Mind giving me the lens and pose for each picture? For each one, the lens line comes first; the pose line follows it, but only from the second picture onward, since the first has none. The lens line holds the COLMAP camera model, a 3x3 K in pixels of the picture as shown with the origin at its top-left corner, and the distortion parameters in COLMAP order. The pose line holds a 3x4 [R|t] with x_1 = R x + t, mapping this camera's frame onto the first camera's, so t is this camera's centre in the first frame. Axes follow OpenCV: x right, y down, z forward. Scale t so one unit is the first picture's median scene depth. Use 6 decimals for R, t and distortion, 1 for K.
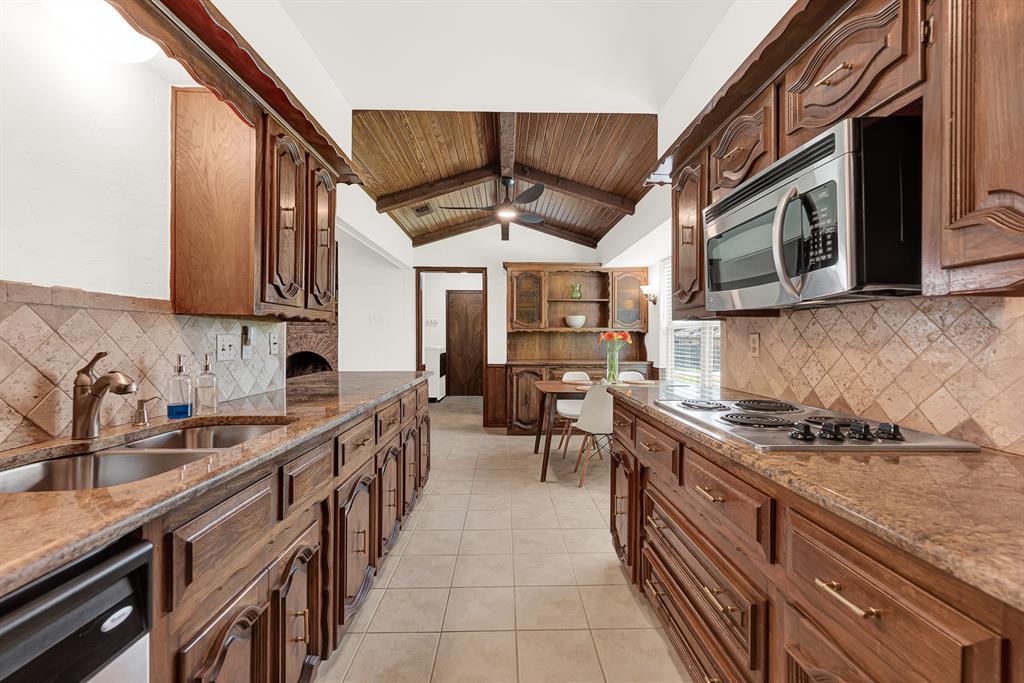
lens RADIAL K [[432.3, 0, 531.1], [0, 432.3, 330.7], [0, 0, 1]] dist [0.011833, 0.000127]
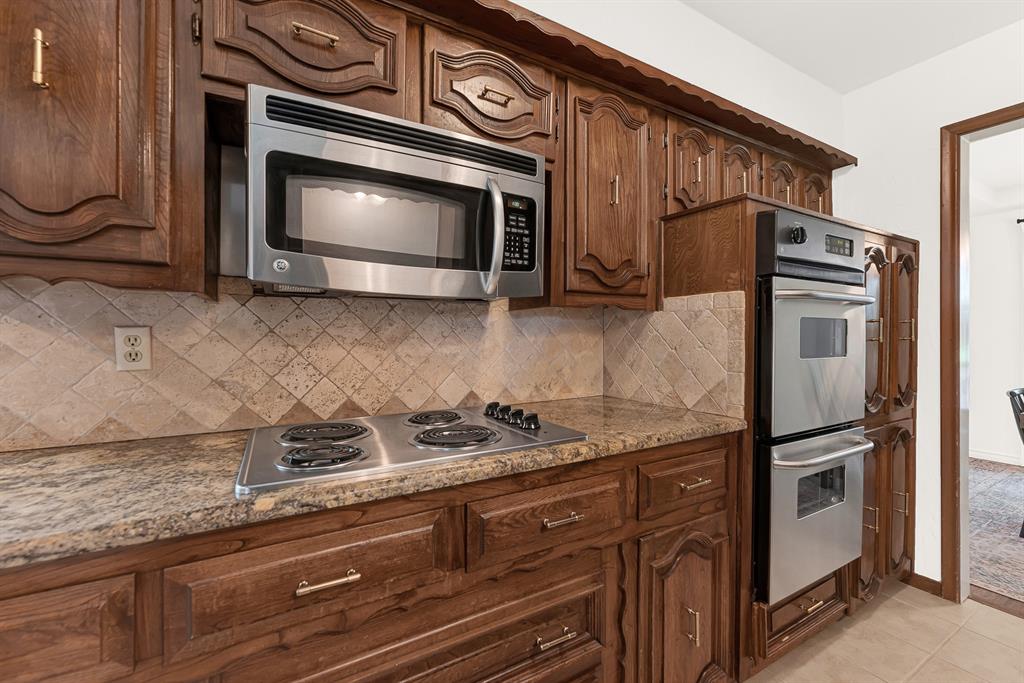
lens RADIAL K [[422.1, 0, 511.1], [0, 422.1, 340.2], [0, 0, 1]] dist [-0.002123, -0.000145]
pose [[-0.431039, -0.010762, 0.902269, -0.231250], [-0.013668, 0.999892, 0.005397, 0.020763], [-0.902230, -0.010006, -0.431140, 1.172612]]
